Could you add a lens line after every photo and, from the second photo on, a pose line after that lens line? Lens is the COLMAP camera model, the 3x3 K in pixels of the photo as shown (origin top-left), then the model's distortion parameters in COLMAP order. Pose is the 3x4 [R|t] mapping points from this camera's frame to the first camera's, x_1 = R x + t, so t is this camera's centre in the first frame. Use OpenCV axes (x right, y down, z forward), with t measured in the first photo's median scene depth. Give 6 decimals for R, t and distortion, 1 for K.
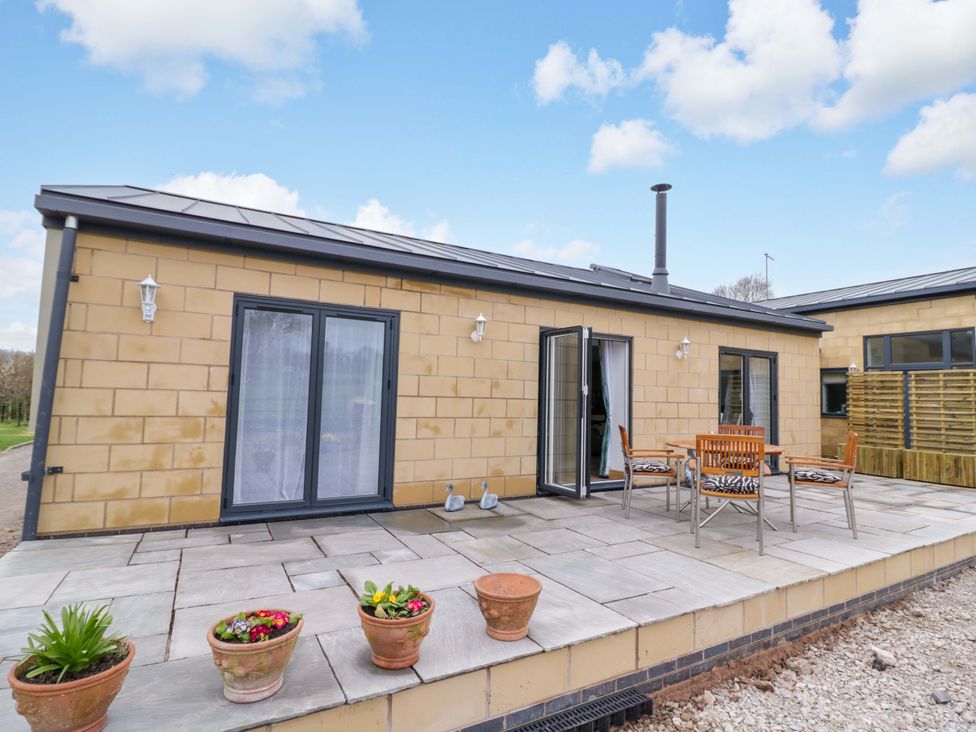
lens RADIAL K [[519.8, 0, 493.4], [0, 519.8, 362.9], [0, 0, 1]] dist [-0.009437, -0.010009]
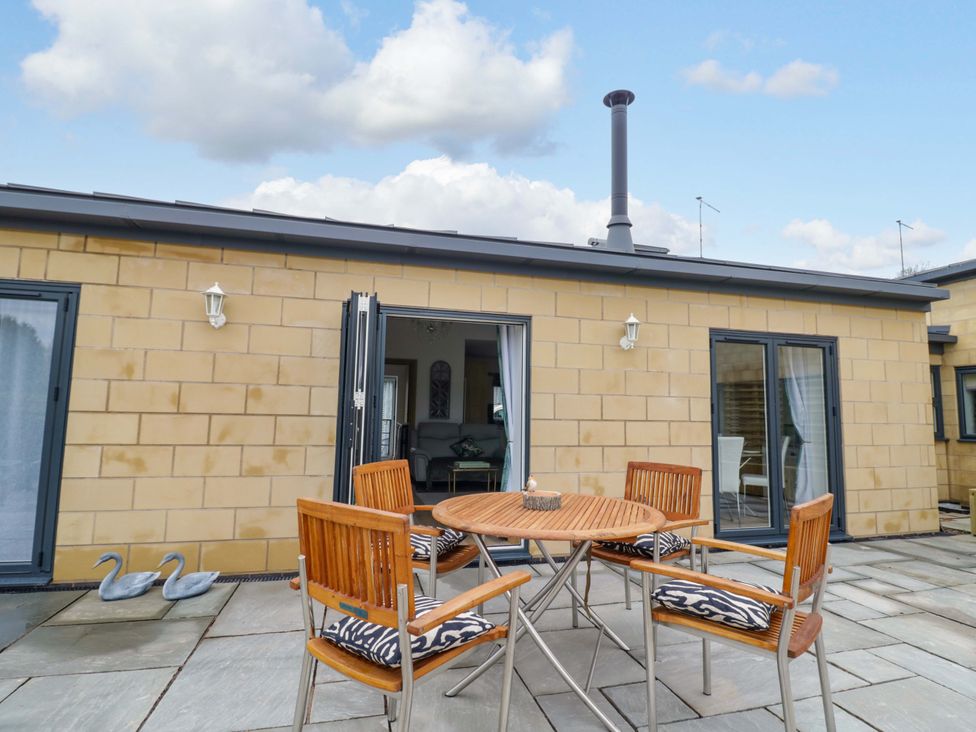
lens RADIAL K [[519.8, 0, 486.1], [0, 519.8, 364.5], [0, 0, 1]] dist [-0.009437, -0.010009]
pose [[0.966846, -0.035126, -0.252934, 0.447501], [0.024711, 0.998715, -0.044240, 0.041903], [0.254163, 0.036523, 0.966472, 0.458173]]
